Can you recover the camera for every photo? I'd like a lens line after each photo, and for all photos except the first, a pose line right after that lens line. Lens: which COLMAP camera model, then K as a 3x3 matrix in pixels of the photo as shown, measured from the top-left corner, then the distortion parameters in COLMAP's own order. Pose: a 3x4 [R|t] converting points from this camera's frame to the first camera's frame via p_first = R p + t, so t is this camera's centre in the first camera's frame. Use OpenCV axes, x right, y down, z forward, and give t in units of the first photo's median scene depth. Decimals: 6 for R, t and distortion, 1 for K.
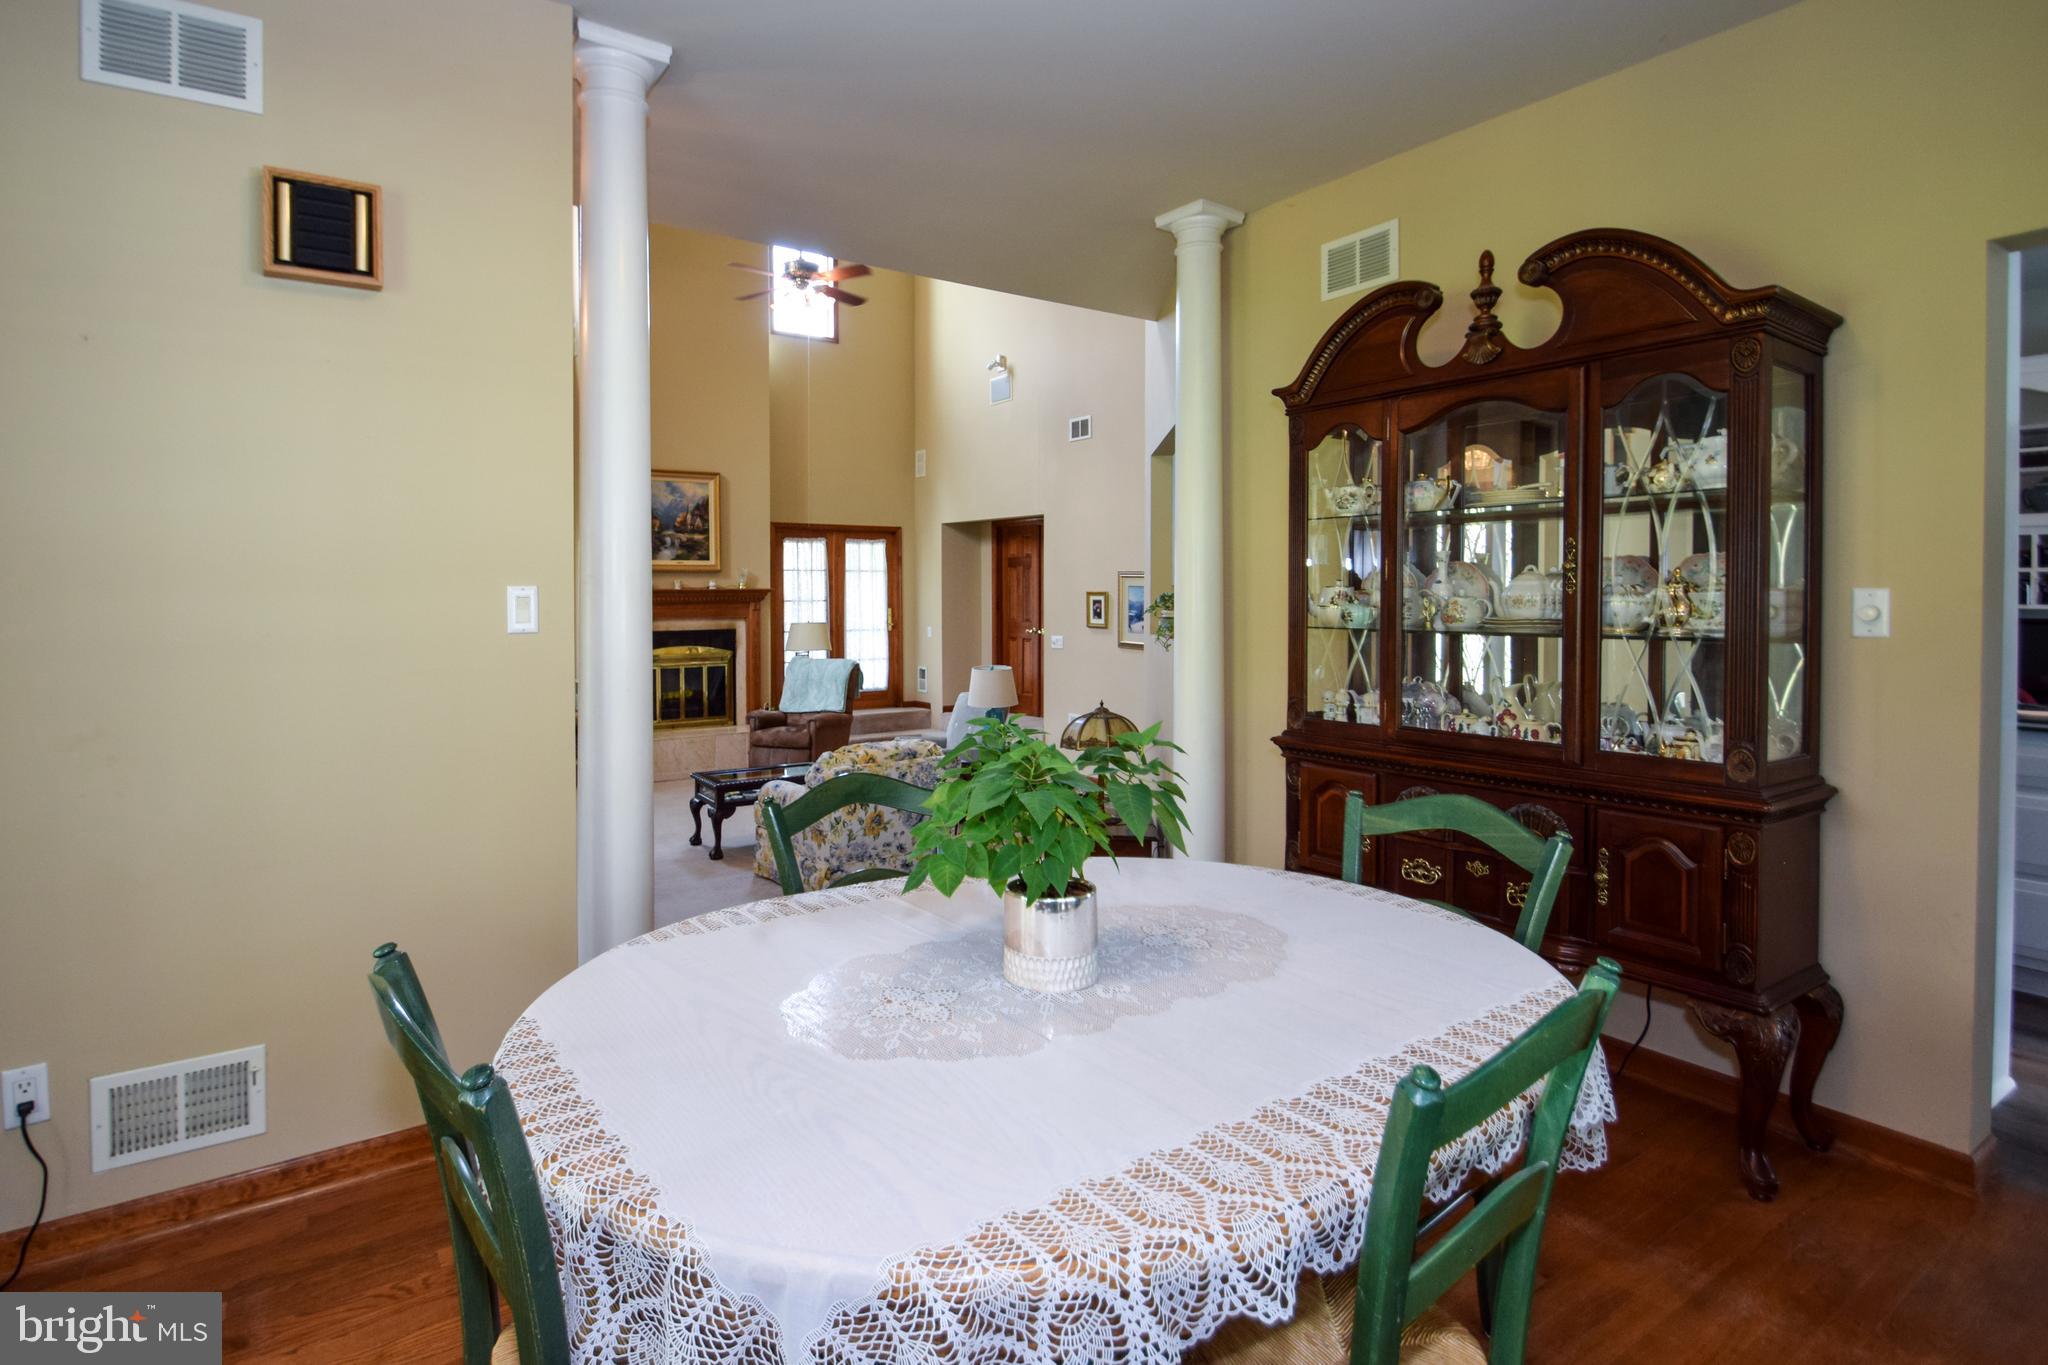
lens RADIAL K [[1089.5, 0, 1017.3], [0, 1089.5, 614.5], [0, 0, 1]] dist [0.000952, 0.000070]
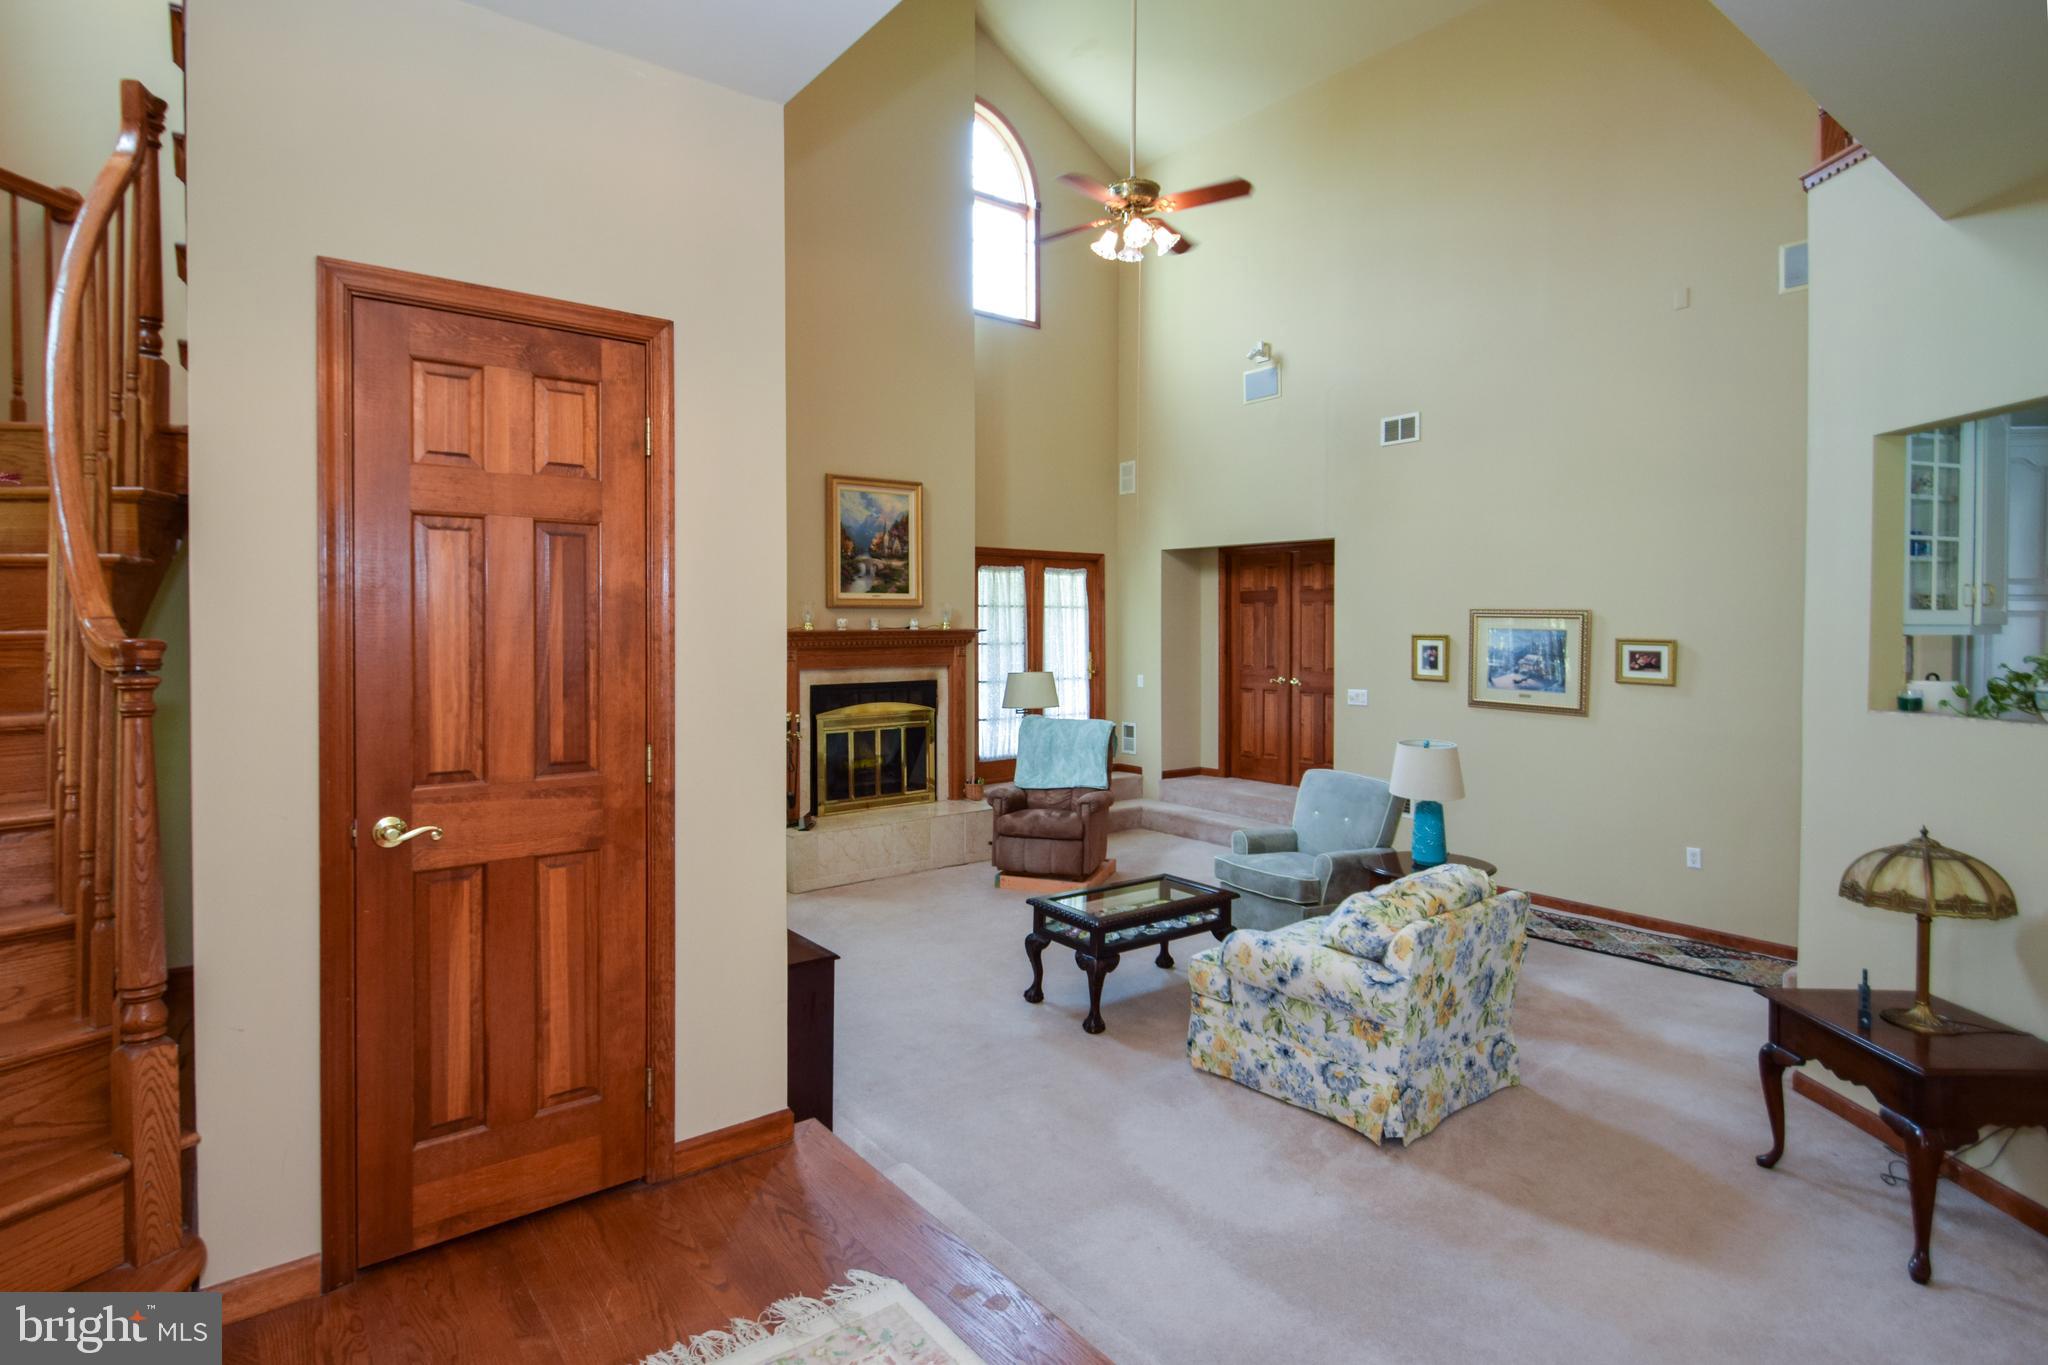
lens RADIAL K [[1049.0, 0, 1020.1], [0, 1049.0, 646.3], [0, 0, 1]] dist [0.002084, 0.000245]
pose [[0.998414, 0.001784, 0.056273, -0.245147], [-0.001771, 0.999998, -0.000280, -0.011165], [-0.056273, 0.000180, 0.998415, 0.235963]]
